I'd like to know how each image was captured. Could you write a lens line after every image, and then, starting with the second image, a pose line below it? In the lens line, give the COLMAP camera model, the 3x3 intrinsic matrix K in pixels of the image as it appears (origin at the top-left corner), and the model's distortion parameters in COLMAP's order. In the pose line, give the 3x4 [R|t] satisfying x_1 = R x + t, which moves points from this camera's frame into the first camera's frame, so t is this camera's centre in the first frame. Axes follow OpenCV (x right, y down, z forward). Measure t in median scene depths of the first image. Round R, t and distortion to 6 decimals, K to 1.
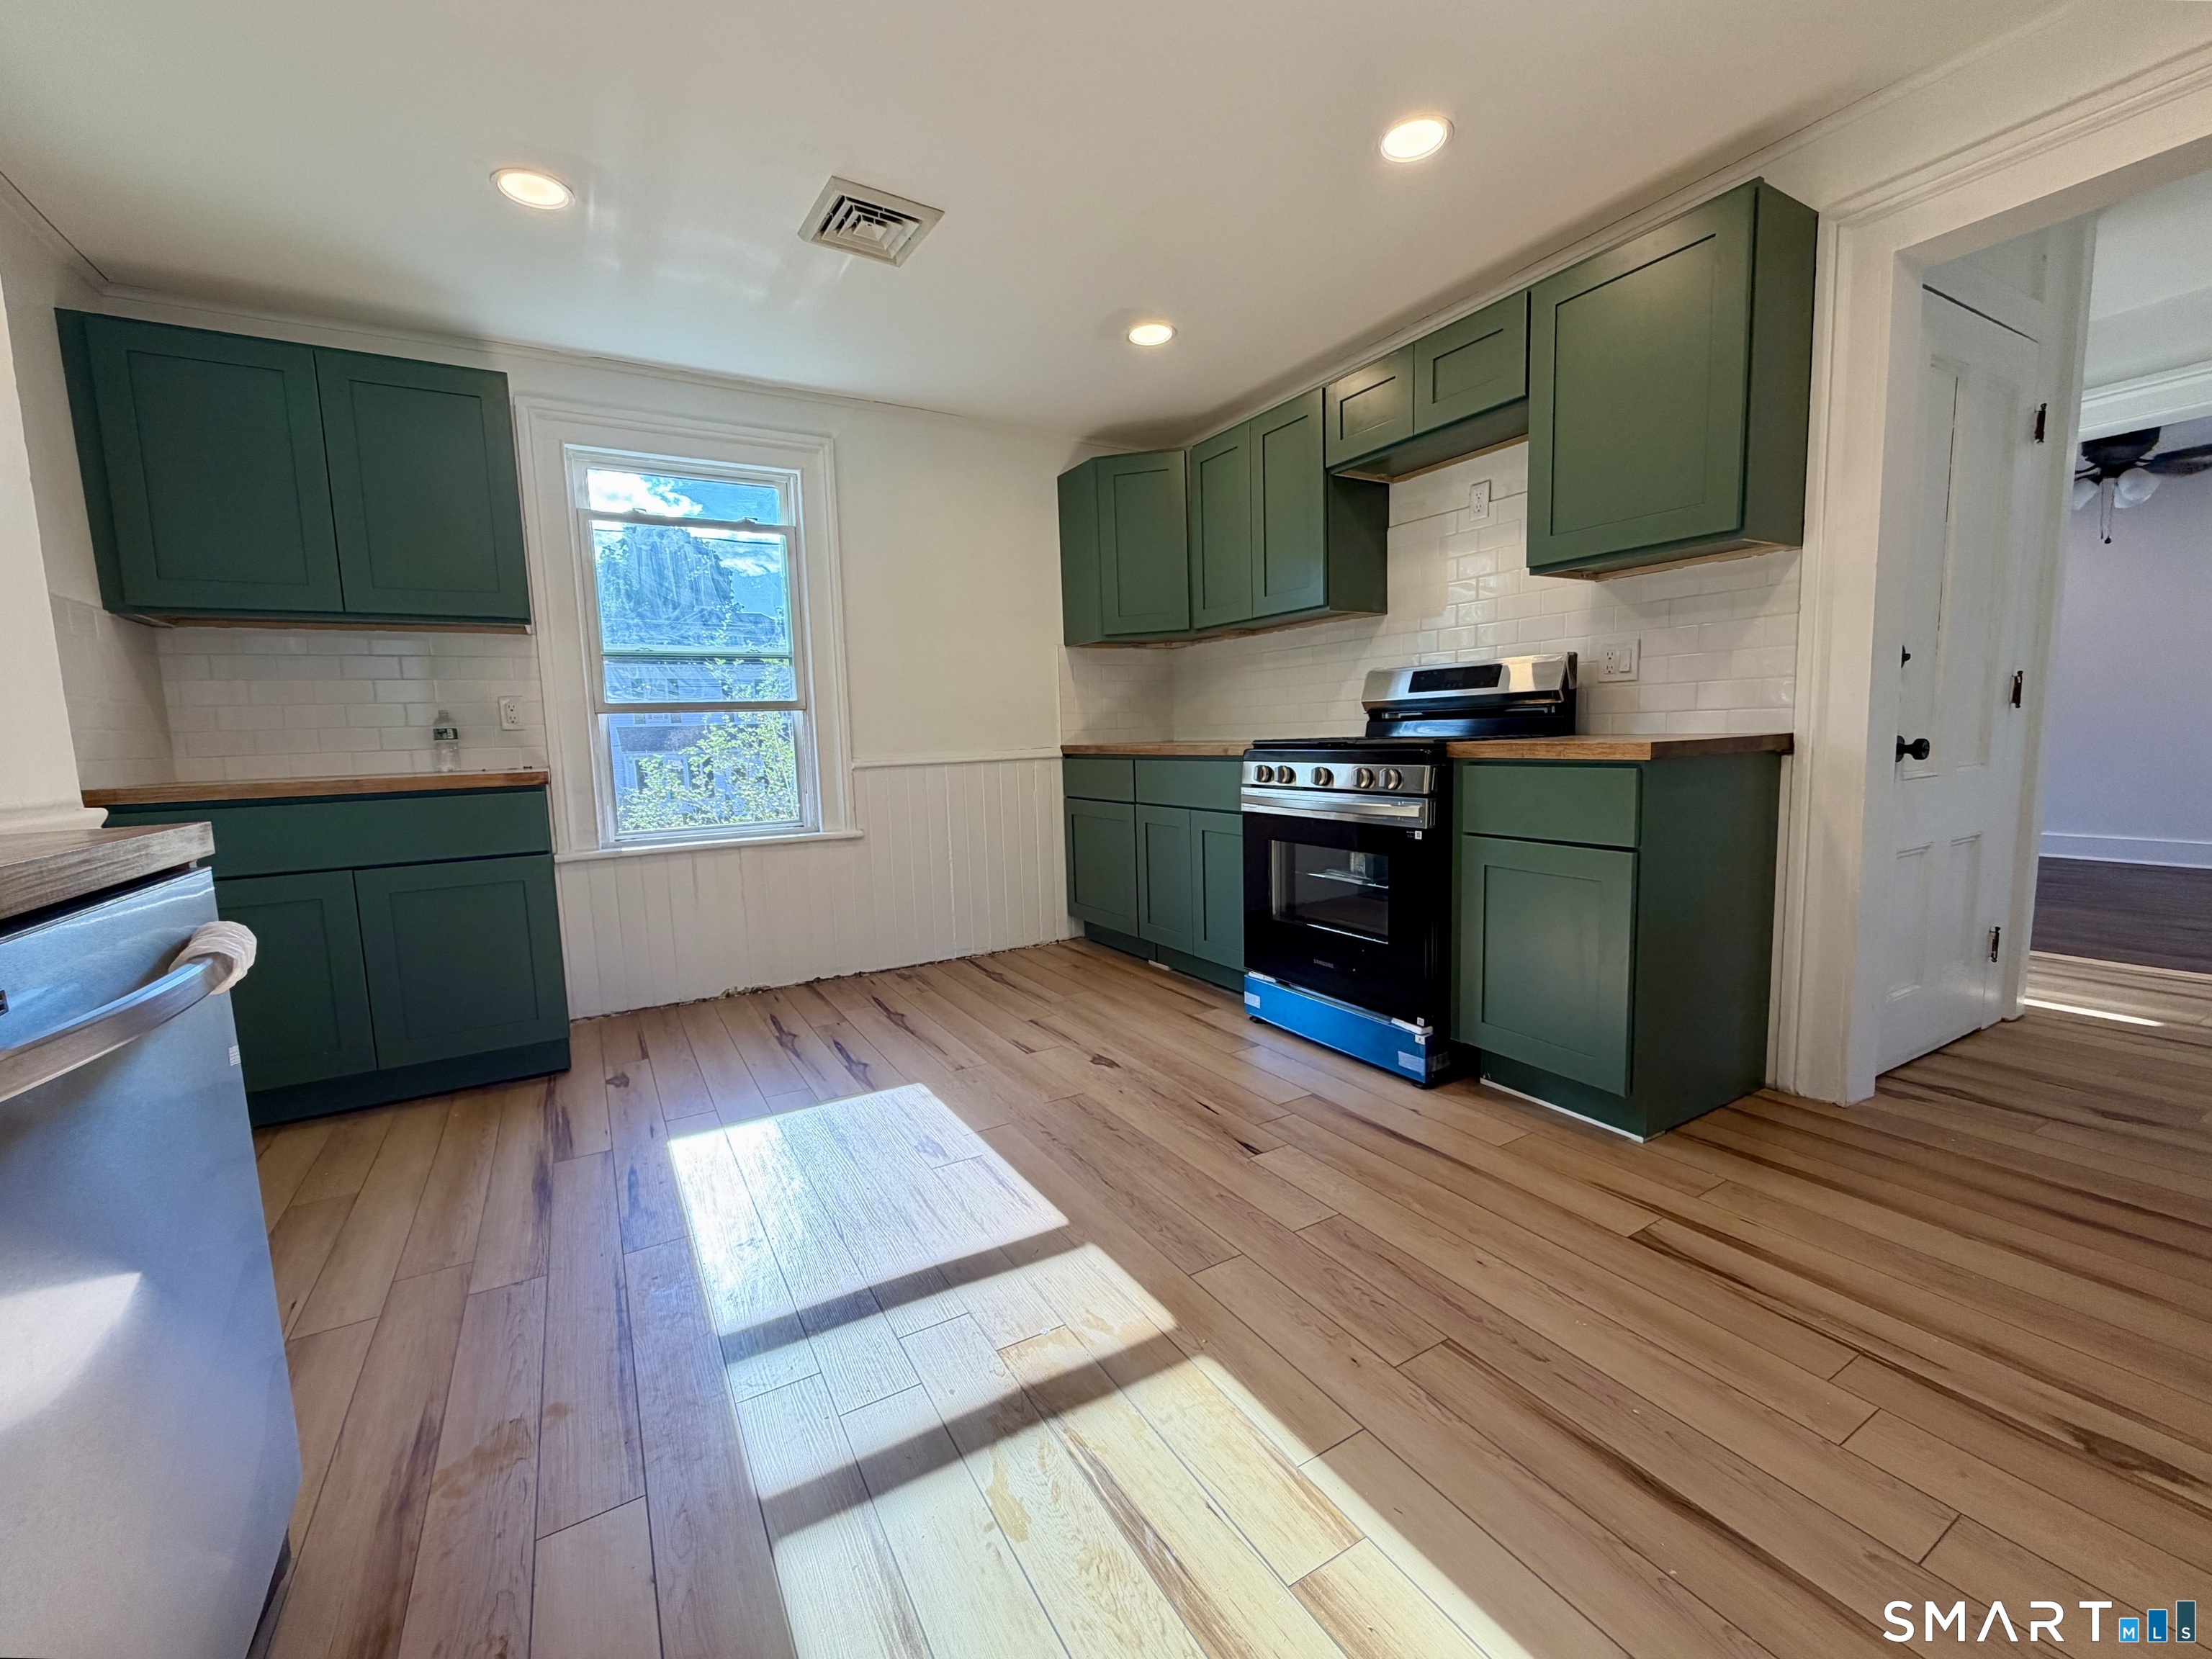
lens RADIAL K [[904.2, 0, 1106.0], [0, 904.2, 829.5], [0, 0, 1]] dist [-0.002952, -0.000069]
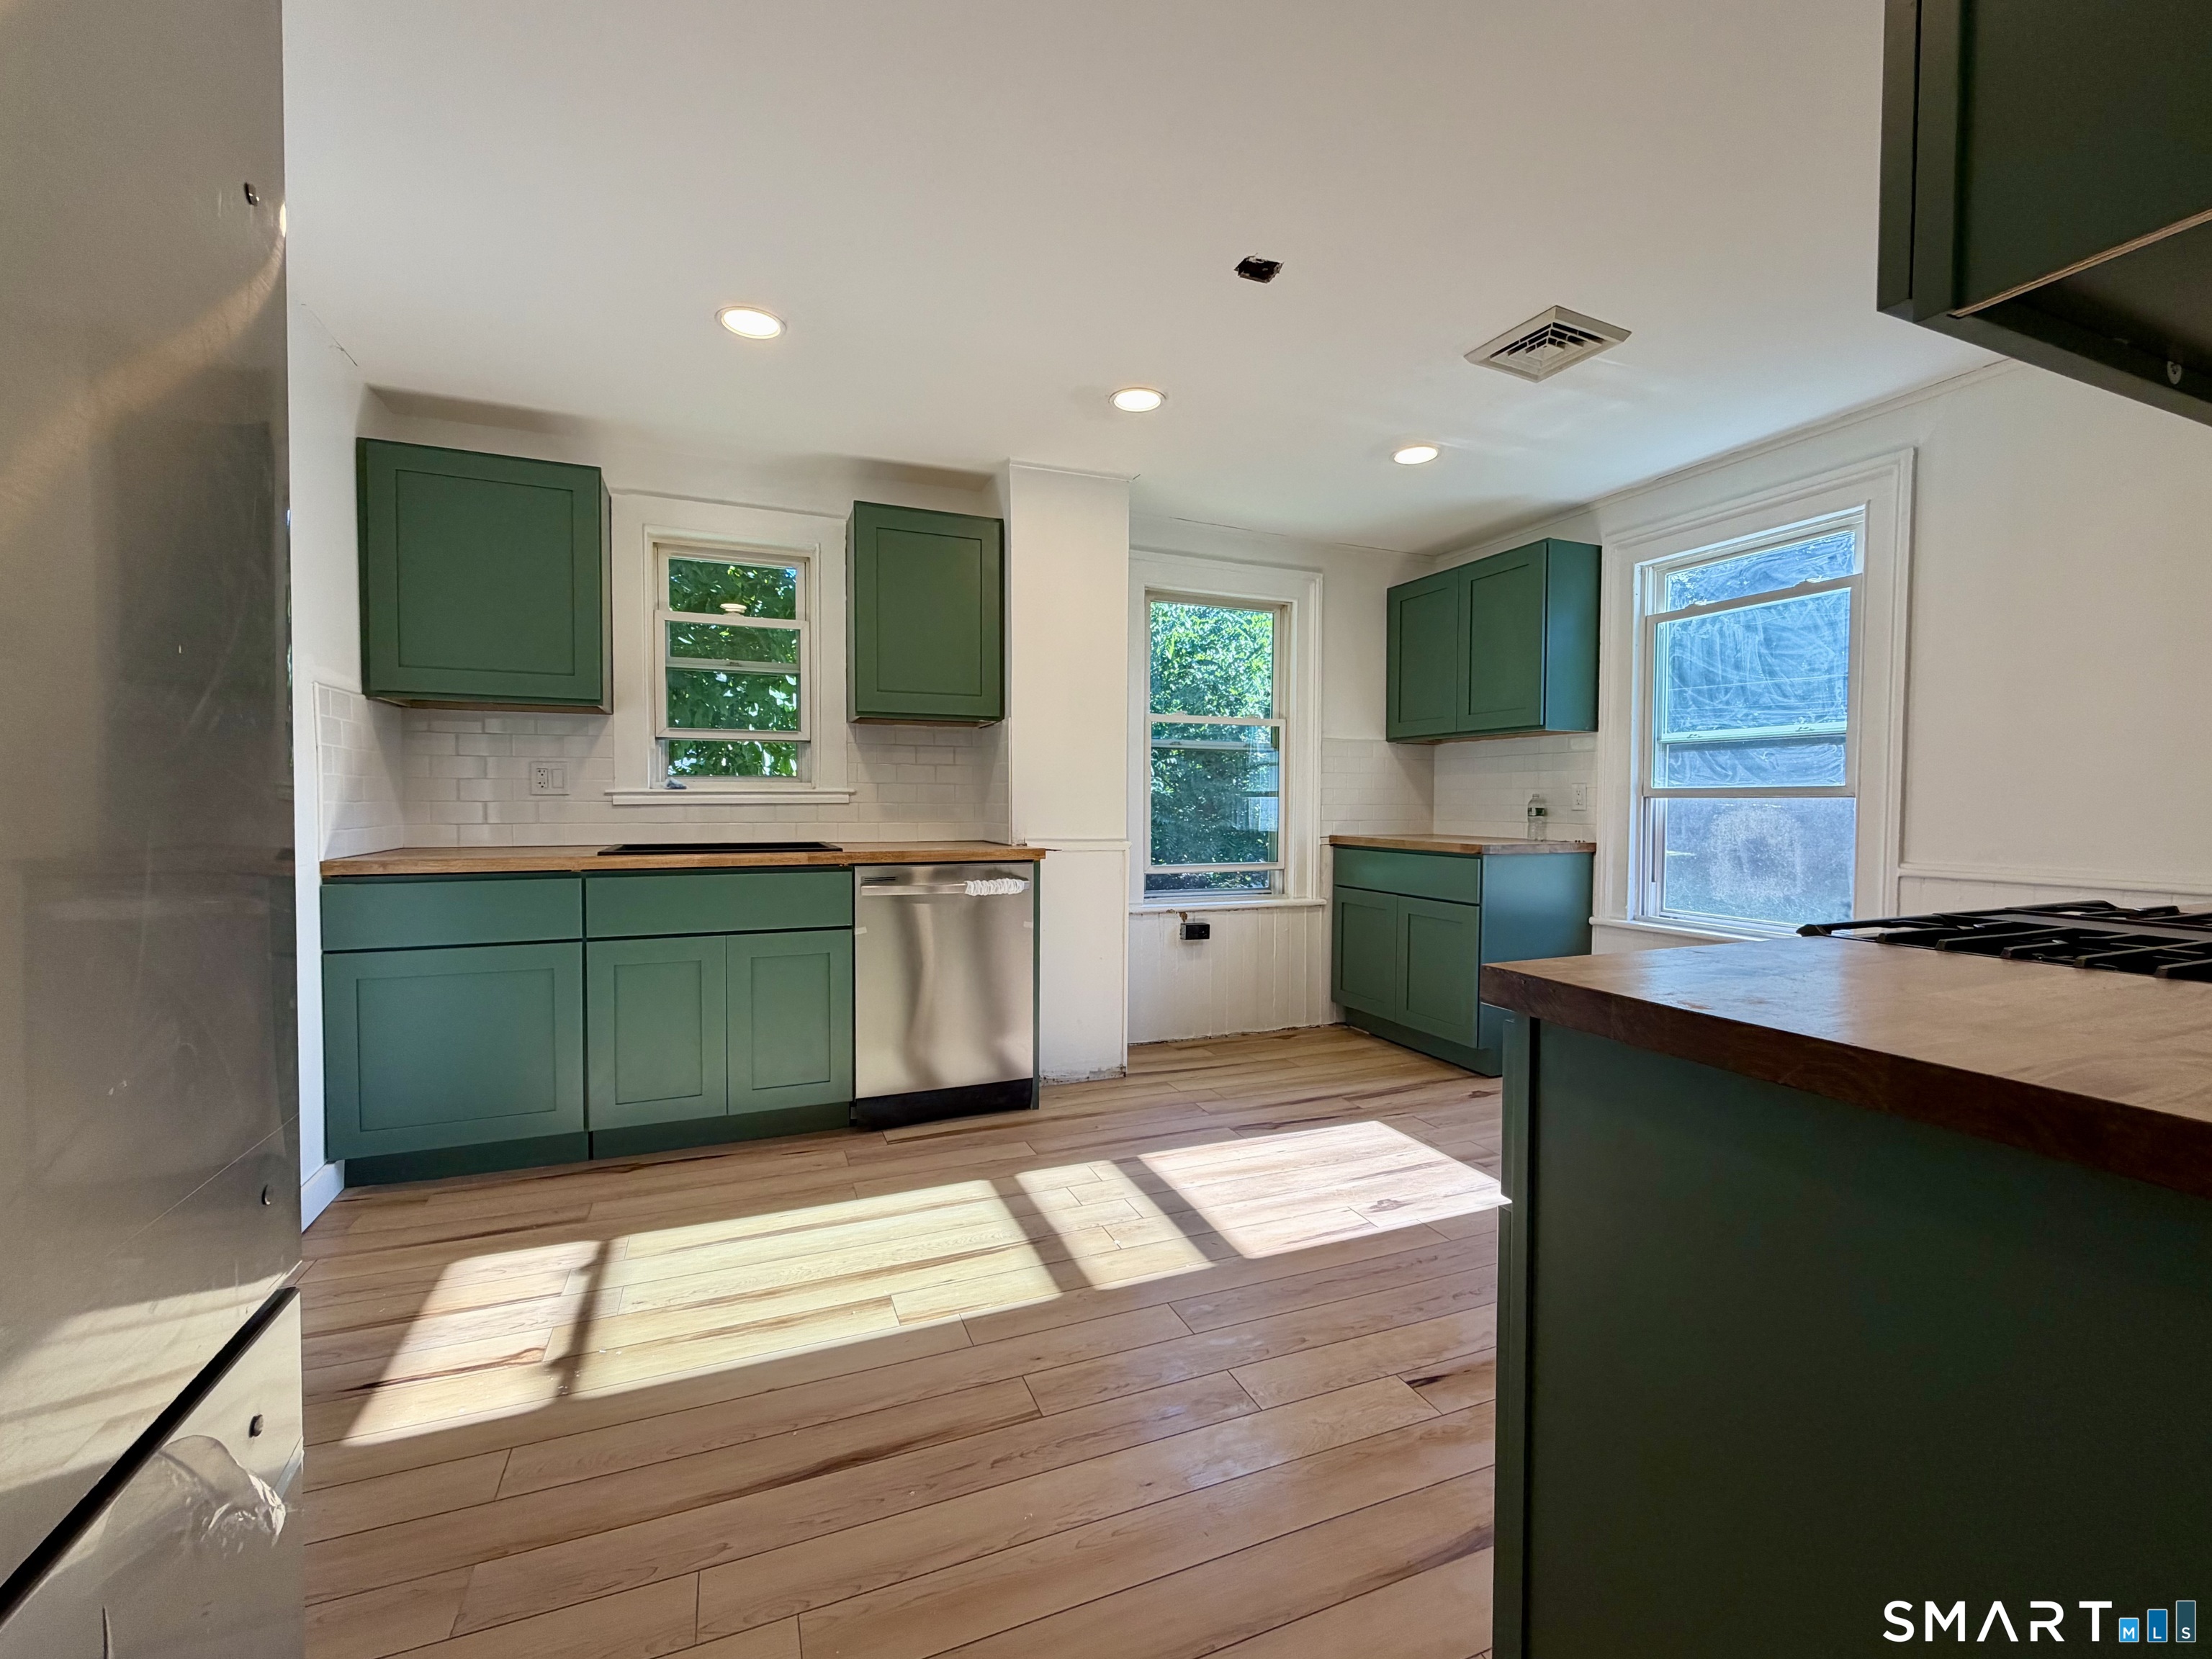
lens RADIAL K [[918.3, 0, 1100.4], [0, 918.3, 828.6], [0, 0, 1]] dist [-0.000636, -0.000393]
pose [[-0.147447, 0.061857, -0.987134, 0.753143], [-0.108787, 0.990973, 0.078347, -0.125945], [0.983069, 0.118940, -0.139387, 0.602066]]
